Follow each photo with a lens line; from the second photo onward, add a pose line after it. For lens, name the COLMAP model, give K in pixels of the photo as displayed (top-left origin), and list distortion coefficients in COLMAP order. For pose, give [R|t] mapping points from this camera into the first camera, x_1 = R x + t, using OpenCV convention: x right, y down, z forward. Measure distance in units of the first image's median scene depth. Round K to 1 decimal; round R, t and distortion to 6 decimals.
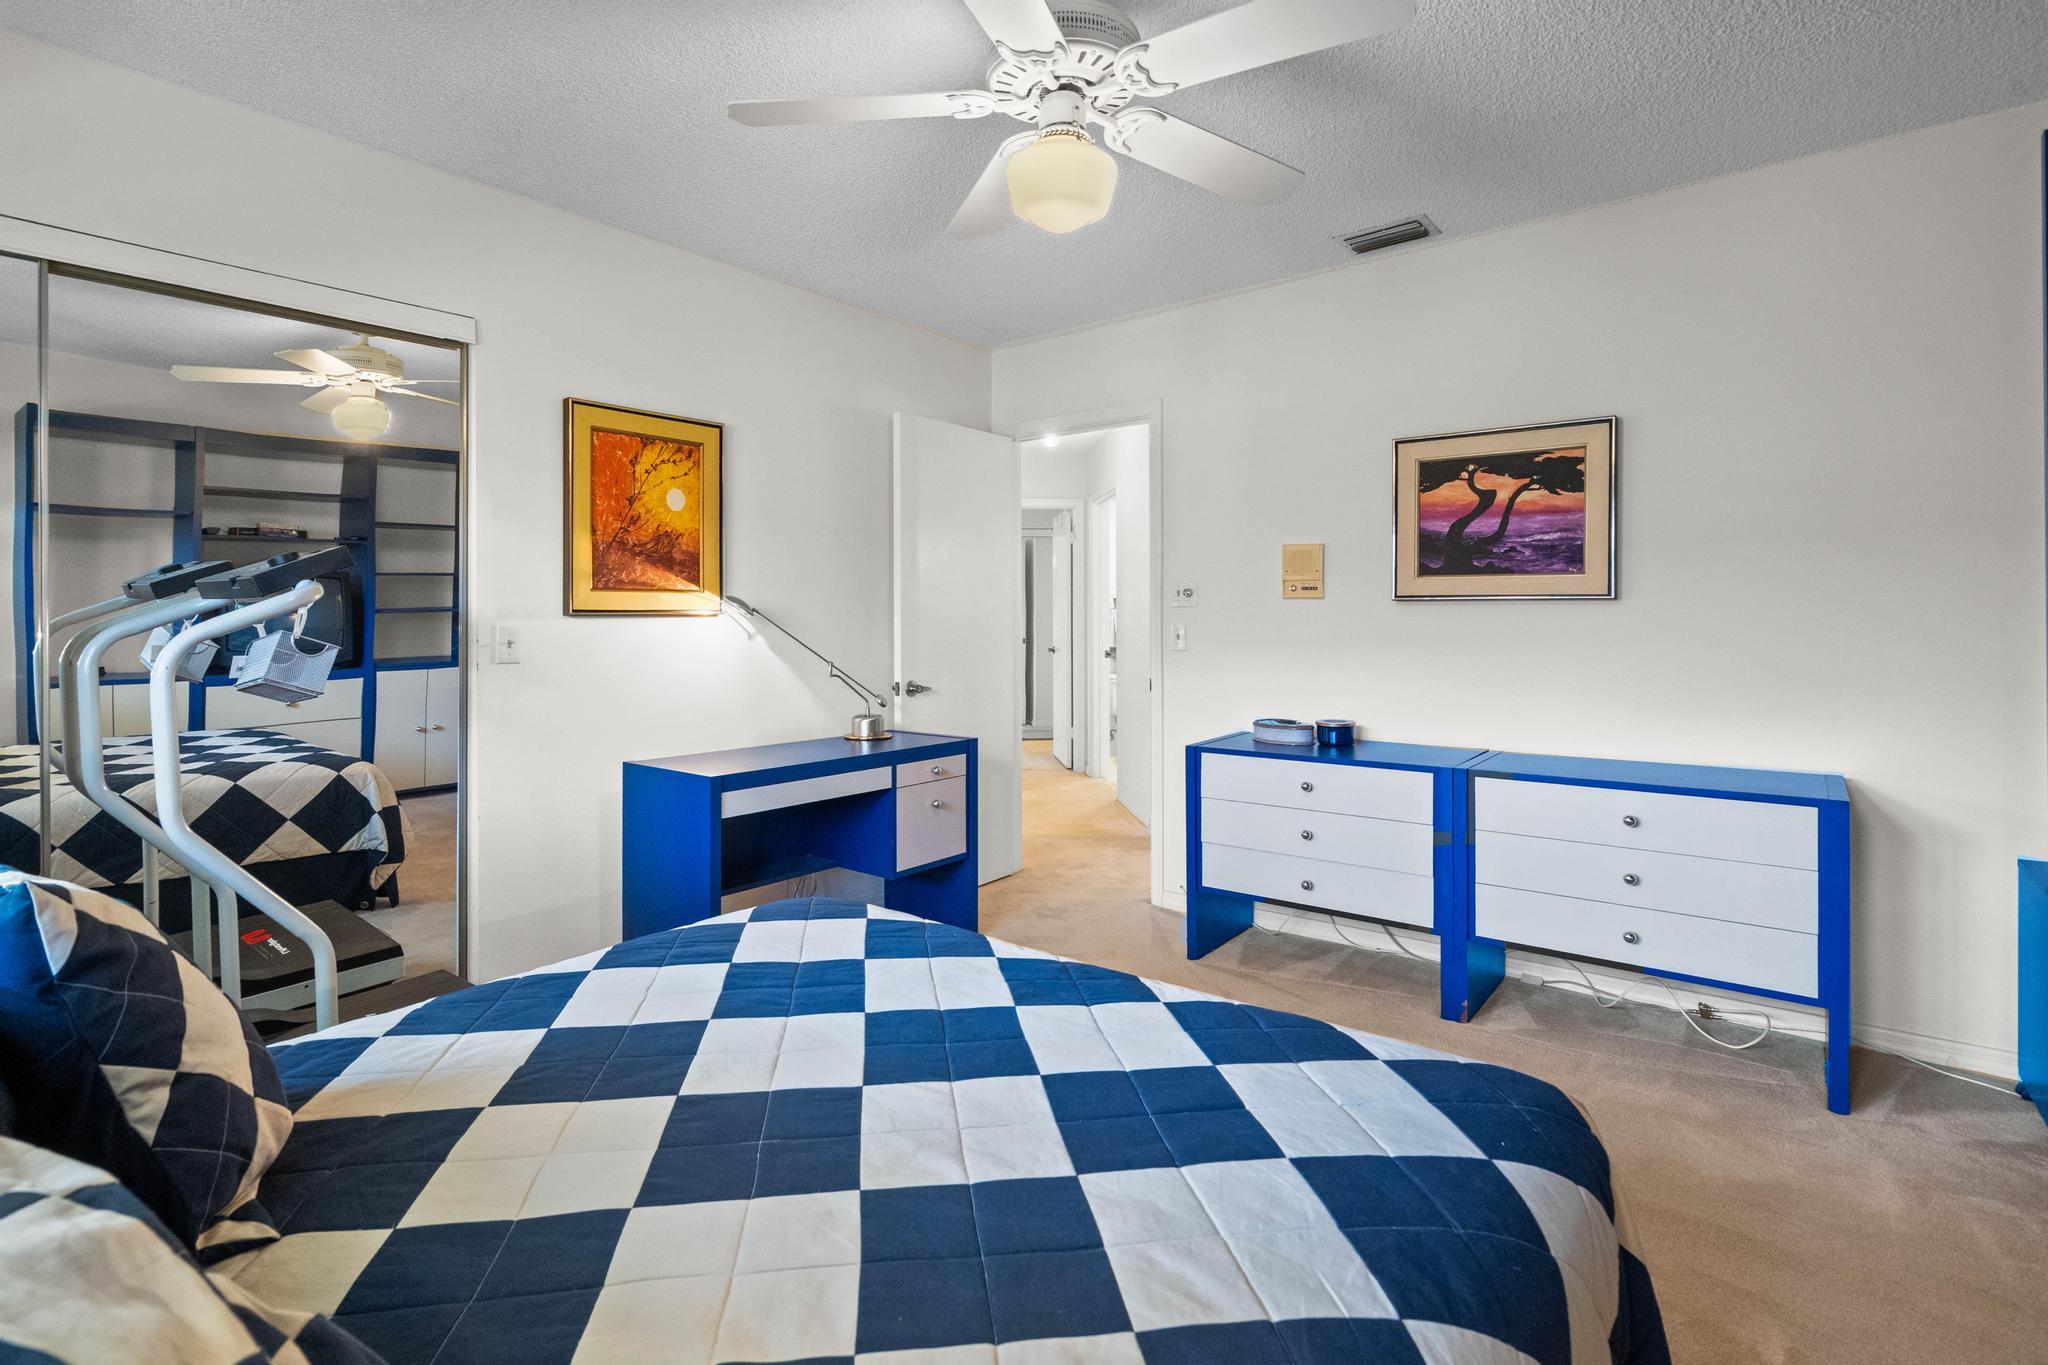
lens RADIAL K [[938.6, 0, 982.4], [0, 938.6, 608.5], [0, 0, 1]] dist [-0.005034, 0.001039]
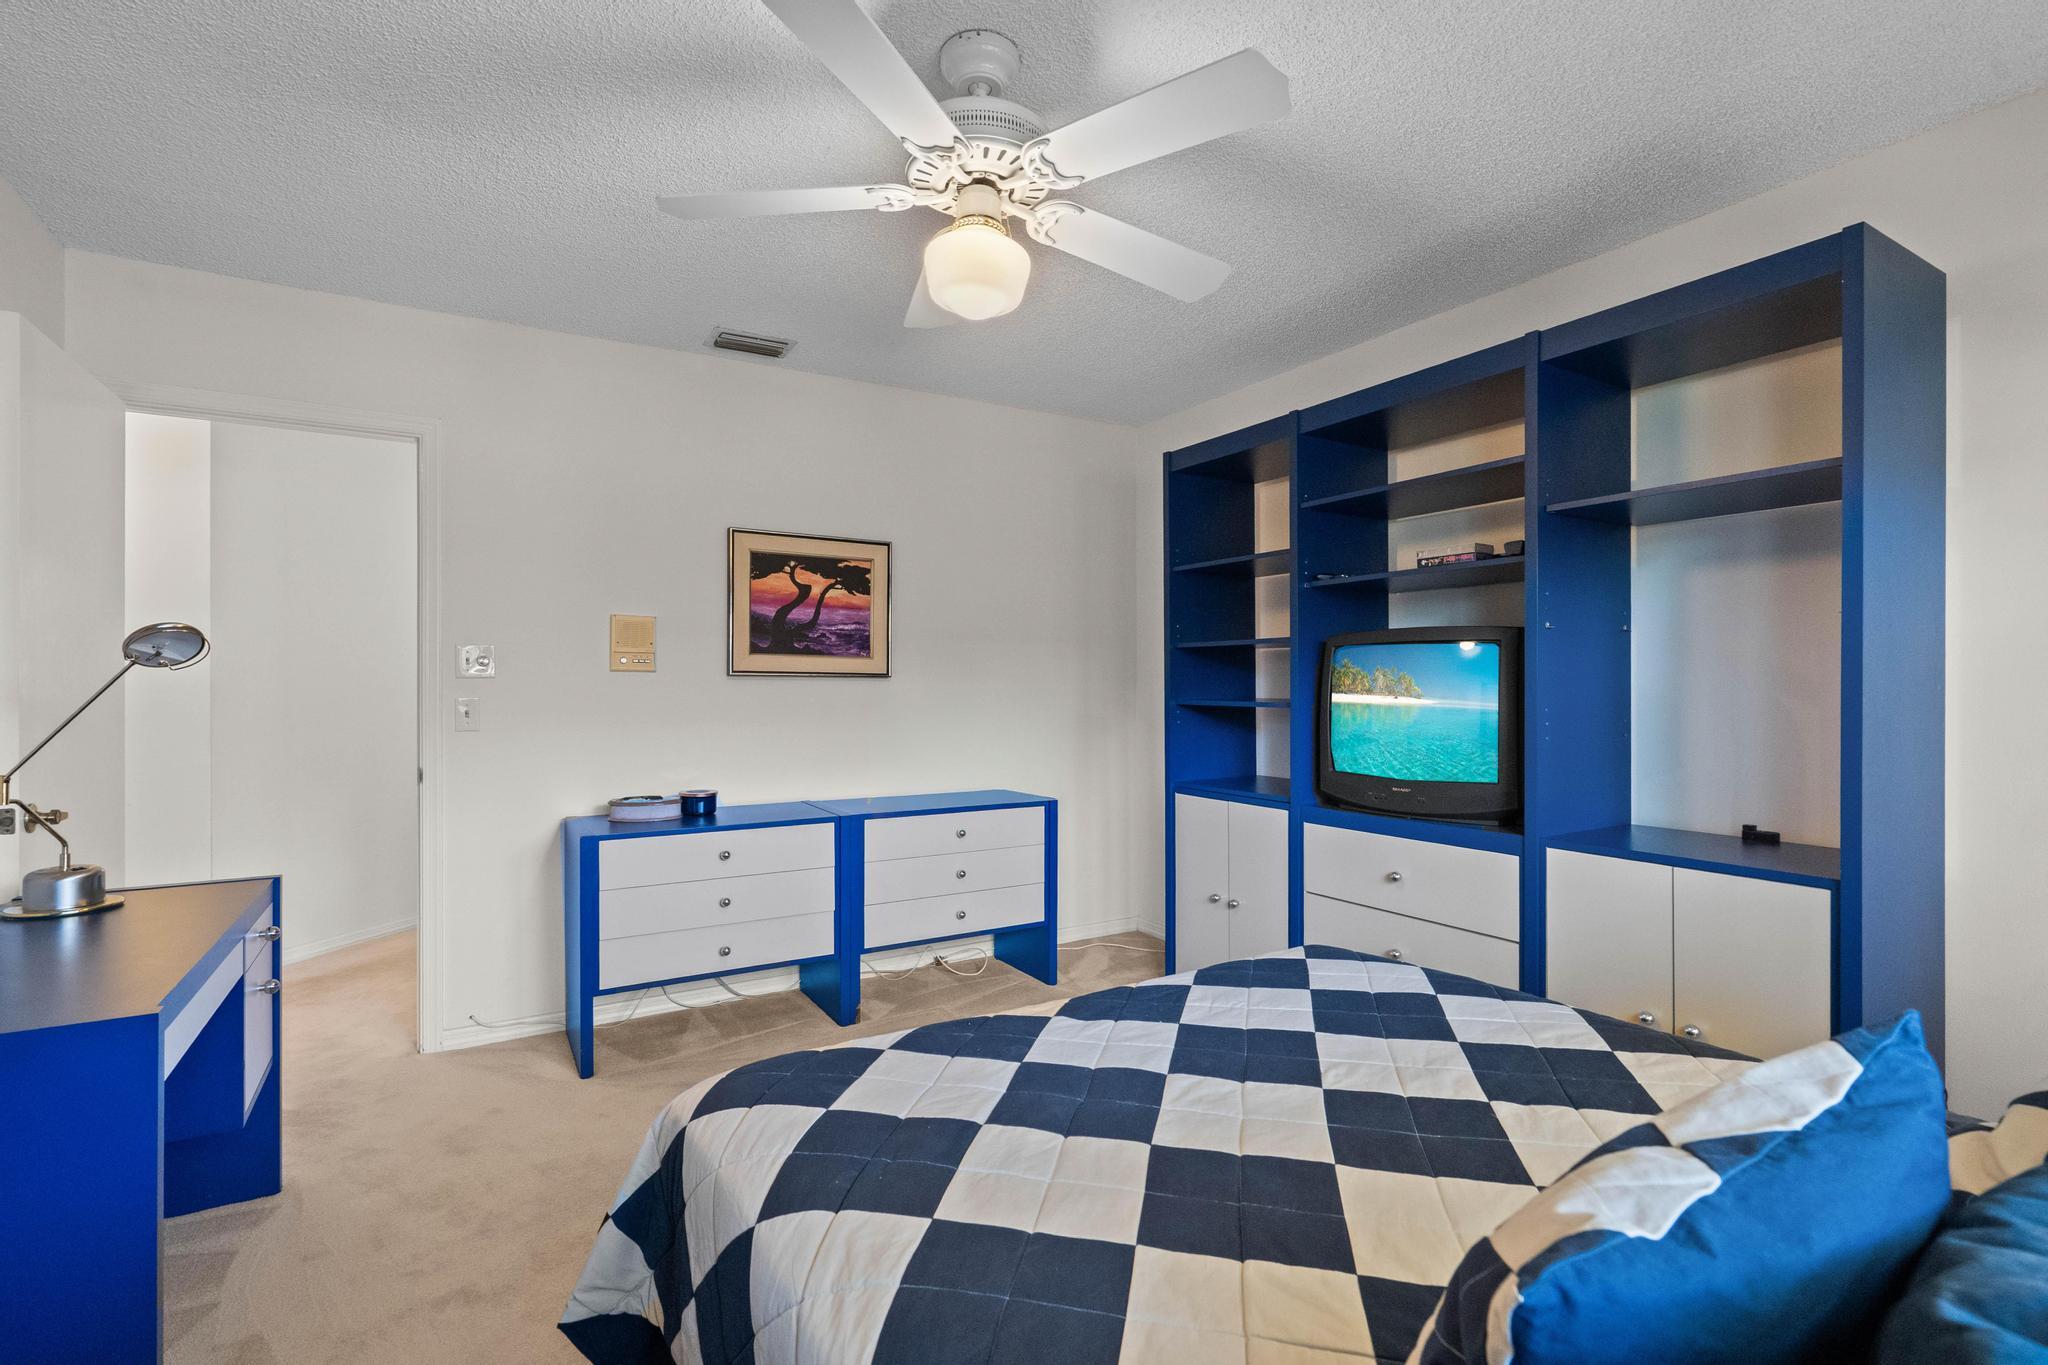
lens RADIAL K [[938.6, 0, 1019.5], [0, 938.6, 669.0], [0, 0, 1]] dist [-0.005034, 0.001039]
pose [[0.356029, 0.018293, 0.934296, -0.484785], [-0.011162, 0.999820, -0.015323, -0.002872], [-0.934408, -0.004973, 0.356170, 0.316746]]
